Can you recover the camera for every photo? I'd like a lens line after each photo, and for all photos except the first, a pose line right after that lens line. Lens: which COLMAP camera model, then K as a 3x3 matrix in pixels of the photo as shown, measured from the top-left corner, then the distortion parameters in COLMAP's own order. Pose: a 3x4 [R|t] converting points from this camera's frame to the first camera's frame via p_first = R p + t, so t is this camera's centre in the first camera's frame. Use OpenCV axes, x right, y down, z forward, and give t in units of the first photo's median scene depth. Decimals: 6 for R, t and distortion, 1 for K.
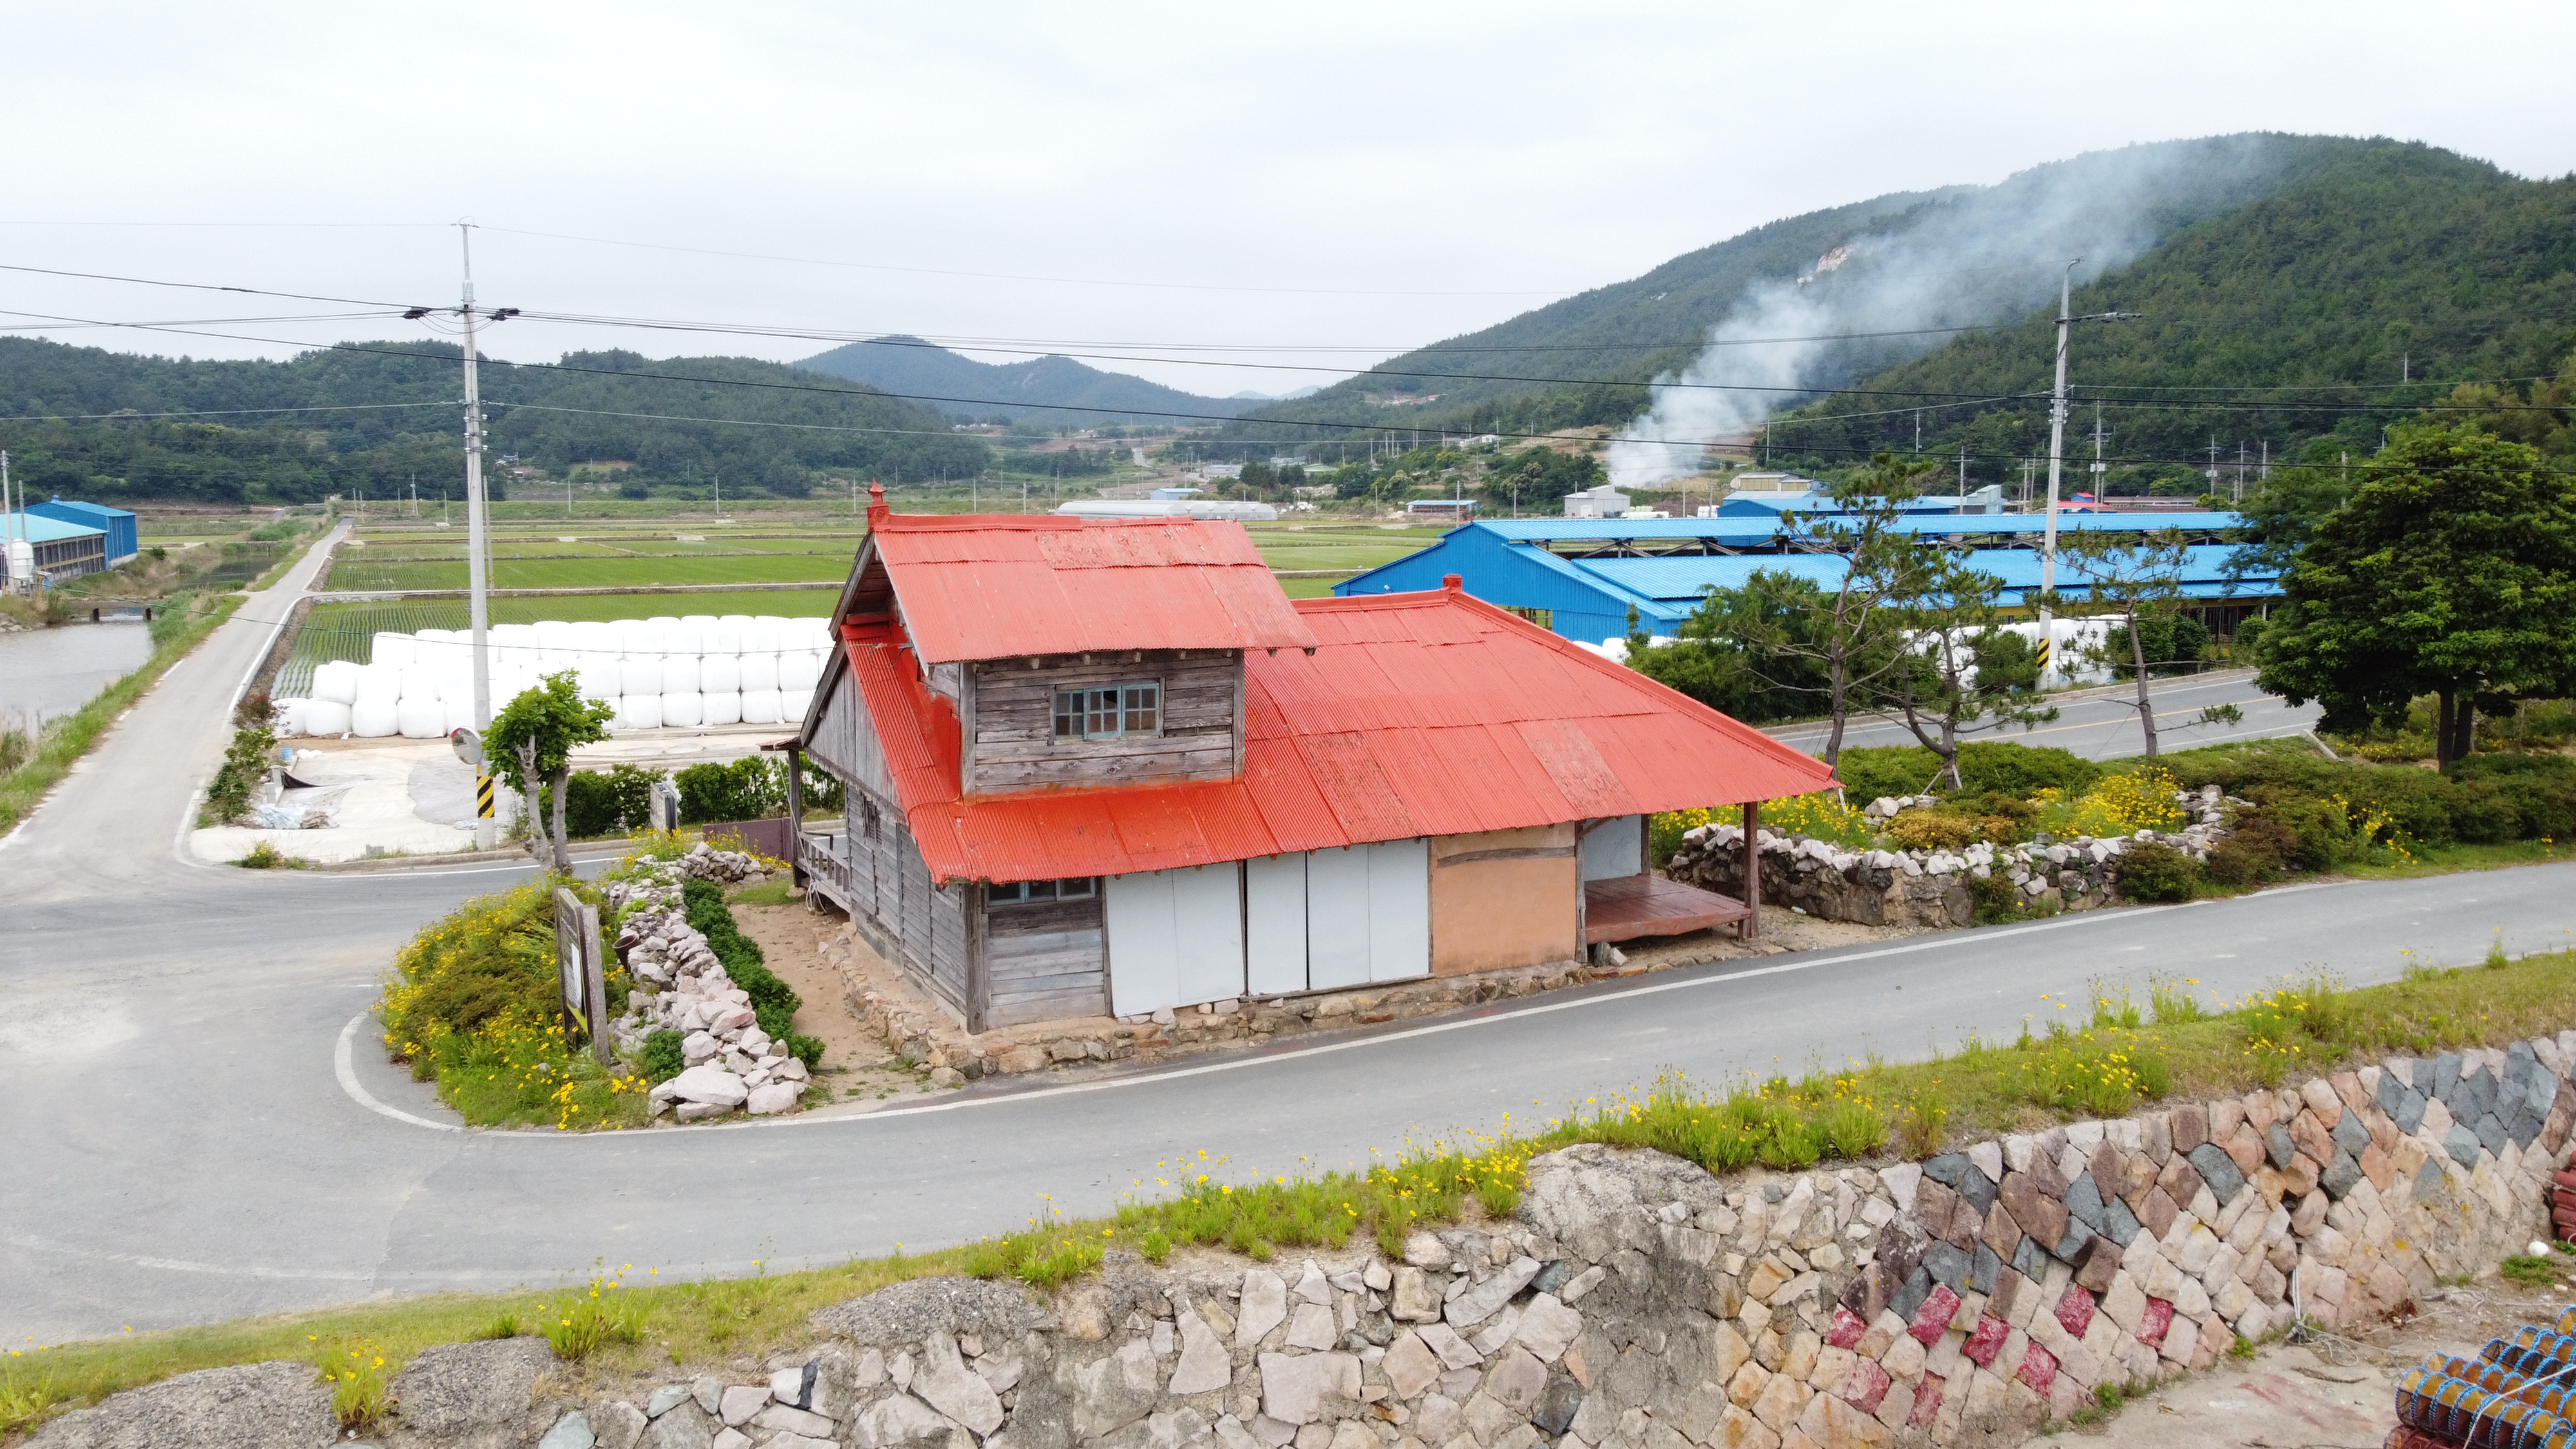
lens RADIAL K [[1962.4, 0, 1292.5], [0, 1962.4, 735.4], [0, 0, 1]] dist [-0.004469, -0.006593]
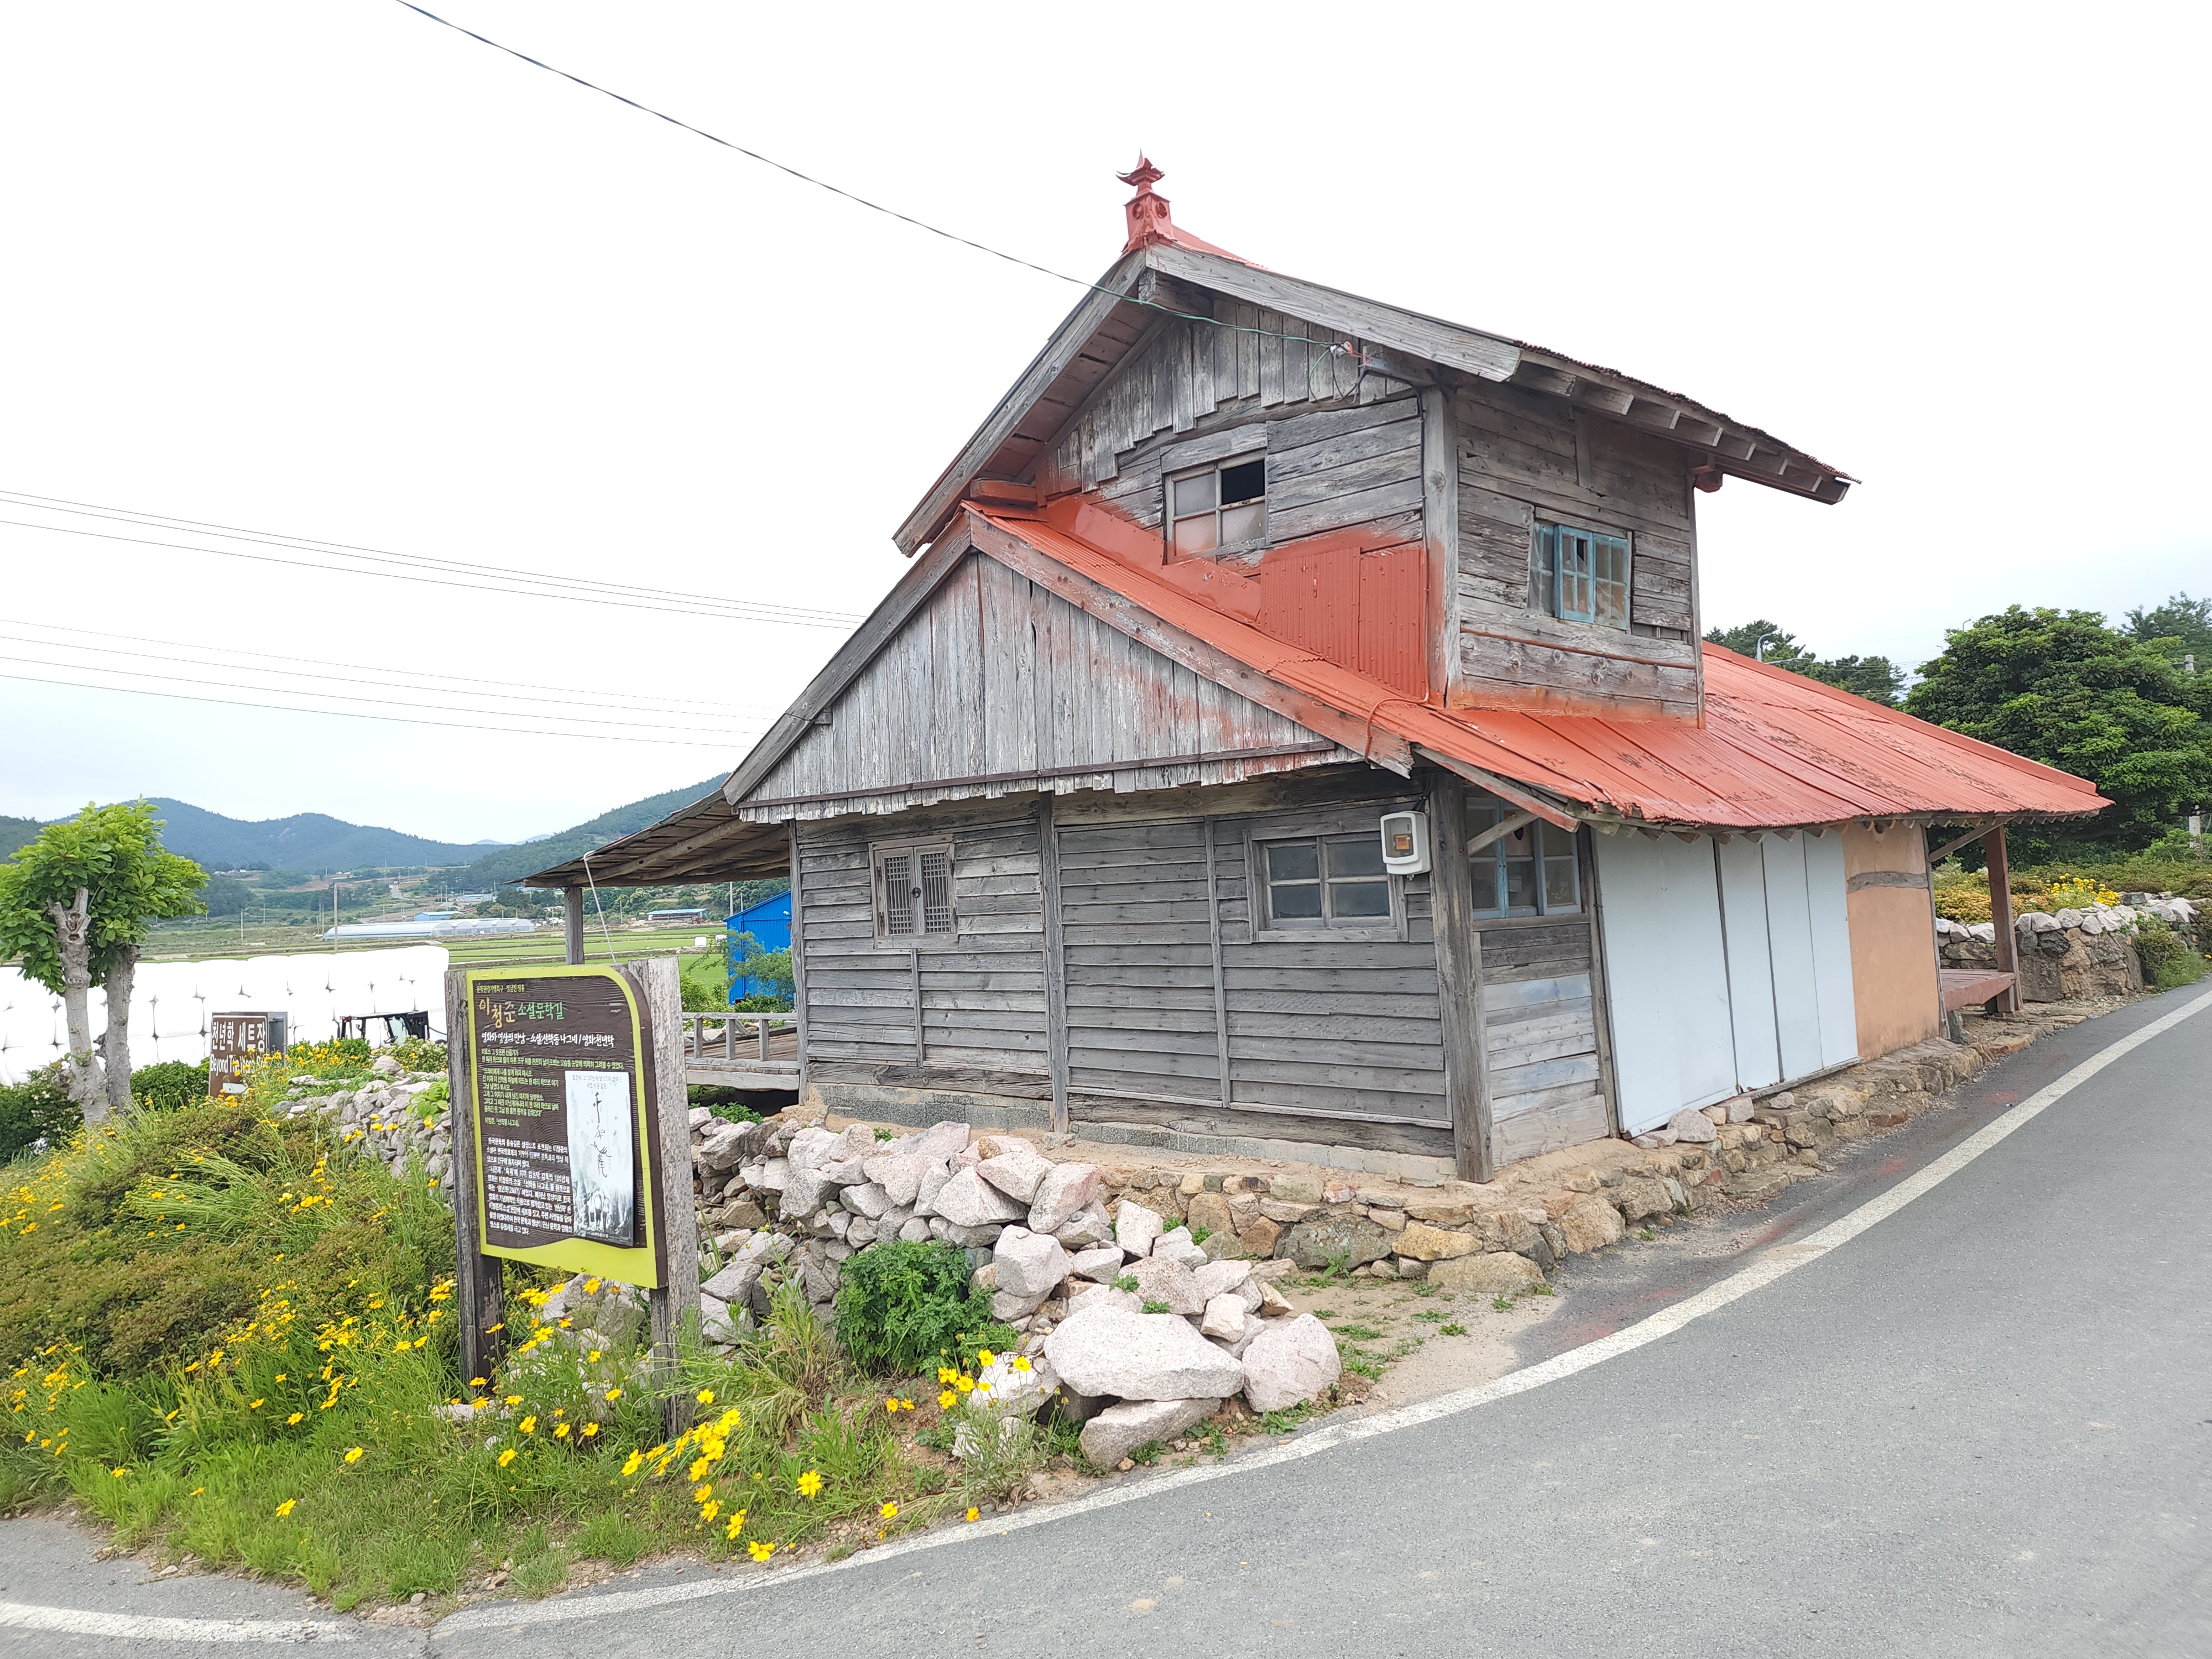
lens RADIAL K [[1472.3, 0, 1096.5], [0, 1472.3, 827.7], [0, 0, 1]] dist [0.078800, -0.071953]
pose [[0.933765, -0.019574, 0.357350, -0.372207], [0.082143, 0.983569, -0.160765, 0.114281], [-0.348331, 0.179471, 0.920030, 0.663525]]
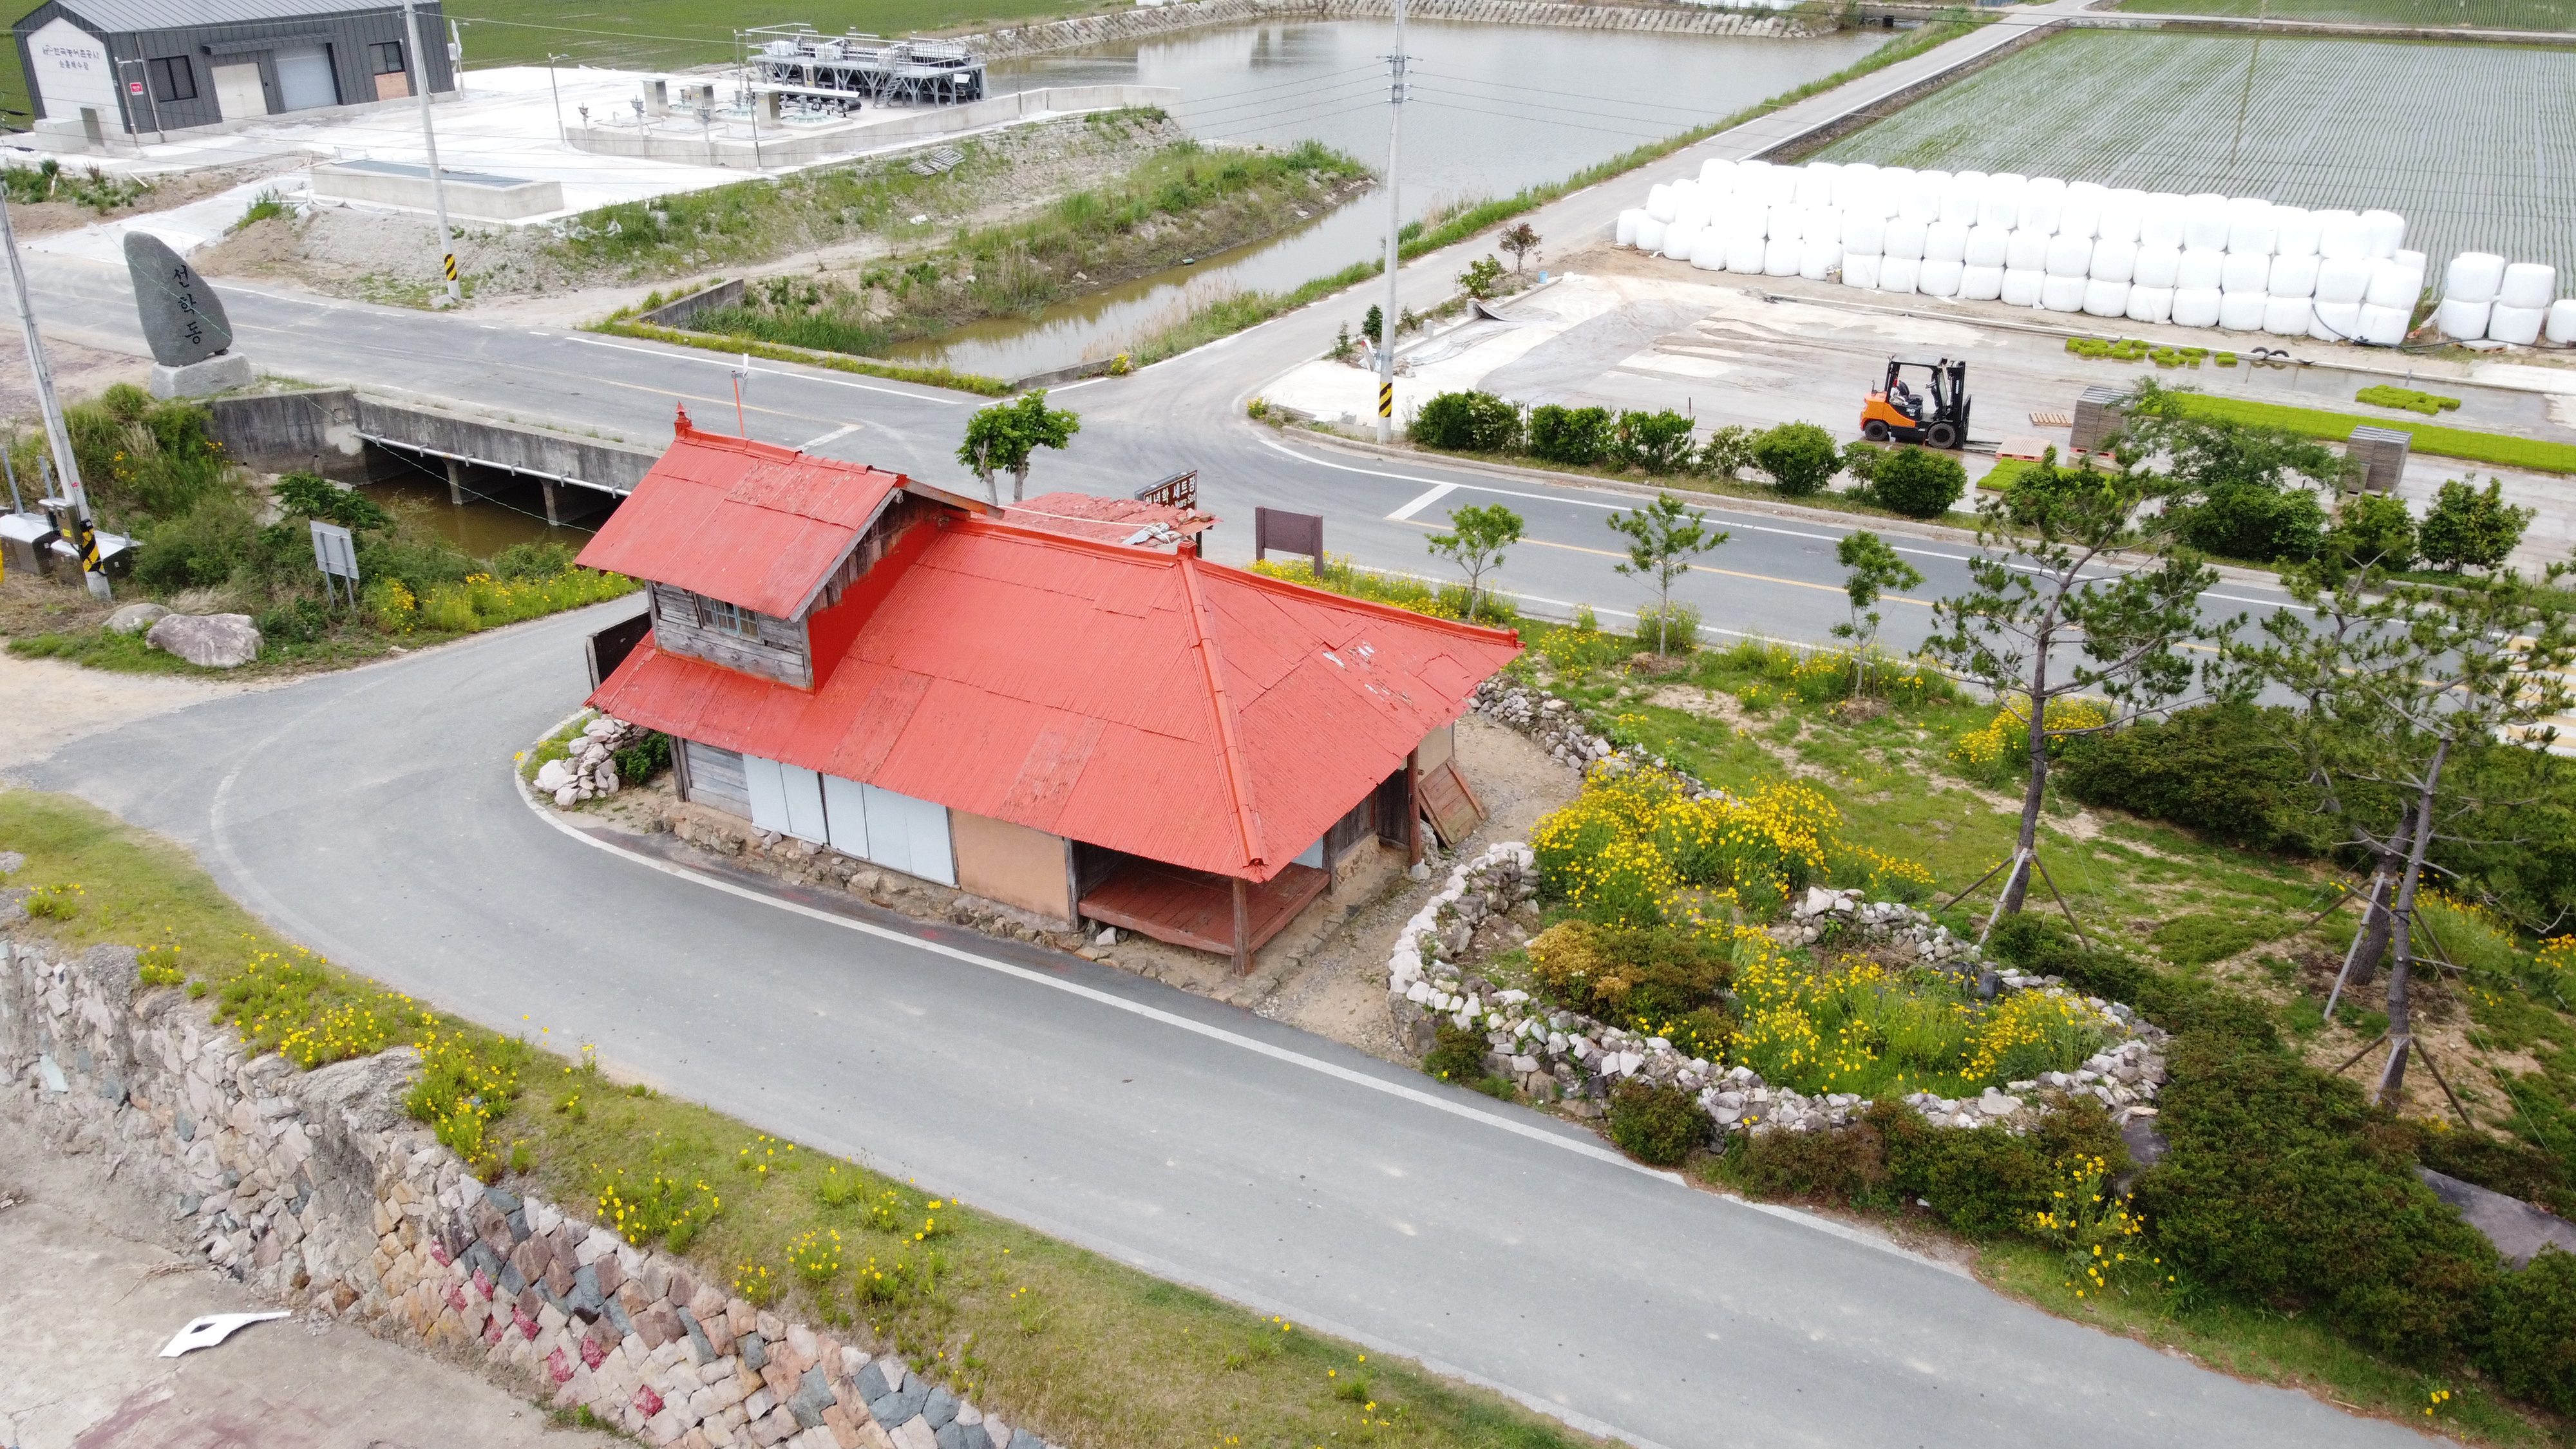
lens RADIAL K [[1962.4, 0, 1292.5], [0, 1962.4, 735.4], [0, 0, 1]] dist [-0.004469, -0.006593]
pose [[0.577434, 0.349143, -0.738017, 1.128484], [-0.098710, 0.927172, 0.361397, -0.452040], [0.810448, -0.135834, 0.569844, 0.533202]]
